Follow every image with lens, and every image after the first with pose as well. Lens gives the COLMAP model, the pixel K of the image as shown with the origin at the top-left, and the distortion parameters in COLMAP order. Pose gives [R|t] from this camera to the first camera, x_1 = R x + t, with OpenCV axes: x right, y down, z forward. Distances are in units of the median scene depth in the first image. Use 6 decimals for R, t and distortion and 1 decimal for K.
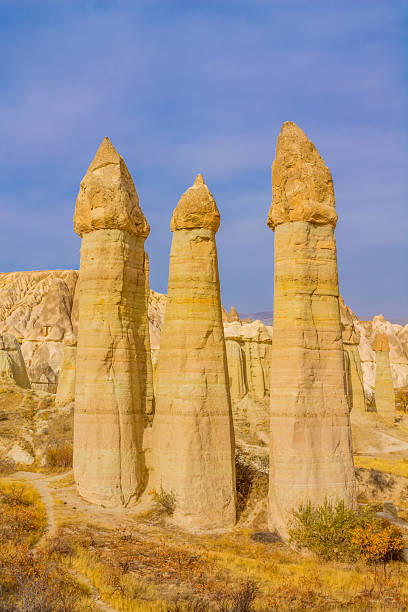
lens RADIAL K [[859.7, 0, 204.0], [0, 859.7, 306.0], [0, 0, 1]] dist [-0.049921, 0.054402]
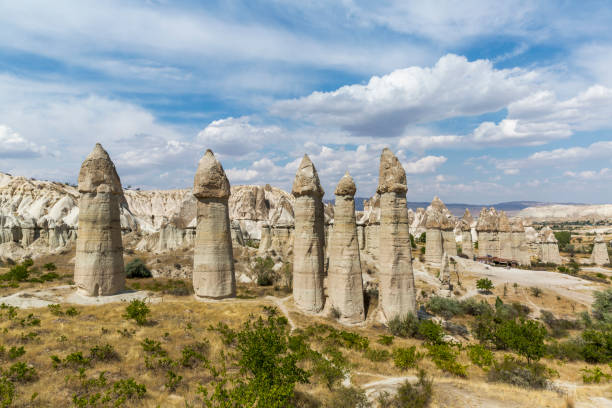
lens RADIAL K [[404.7, 0, 306.0], [0, 404.7, 204.0], [0, 0, 1]] dist [0.019020, -0.001485]
pose [[0.999921, -0.009626, -0.008094, -0.111293], [0.009772, 0.999787, 0.018192, -0.085774], [0.007917, -0.018270, 0.999802, -0.104386]]
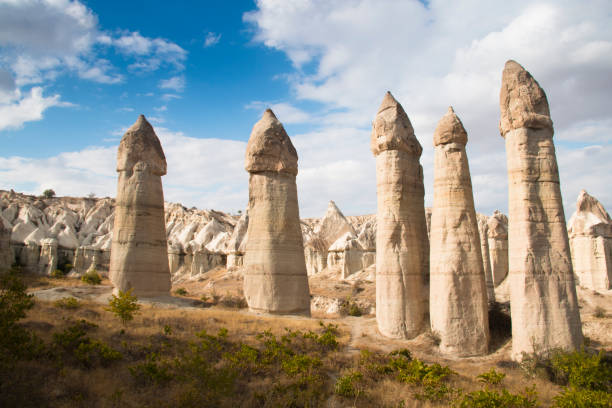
lens RADIAL K [[499.7, 0, 306.7], [0, 499.7, 191.7], [0, 0, 1]] dist [-0.140747, 0.001567]
pose [[0.907653, -0.070644, -0.413733, 0.109256], [0.036111, 0.995222, -0.090710, 0.055948], [0.418164, 0.067393, 0.905868, 0.169403]]
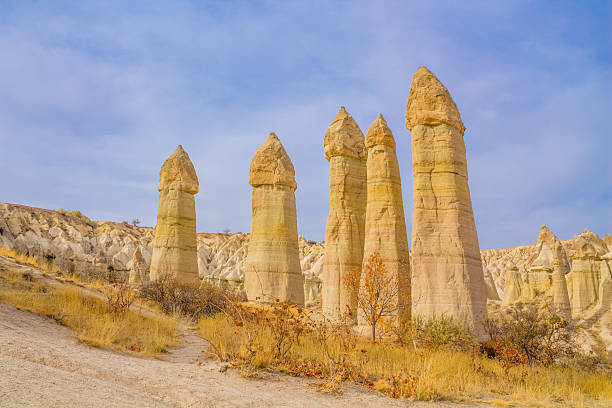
lens RADIAL K [[509.2, 0, 313.9], [0, 509.2, 205.2], [0, 0, 1]] dist [-0.152964, 0.191471]
pose [[0.742236, -0.120675, -0.659184, 0.517427], [0.025876, 0.988080, -0.151748, 0.159654], [0.669639, 0.095576, 0.736512, 0.242386]]
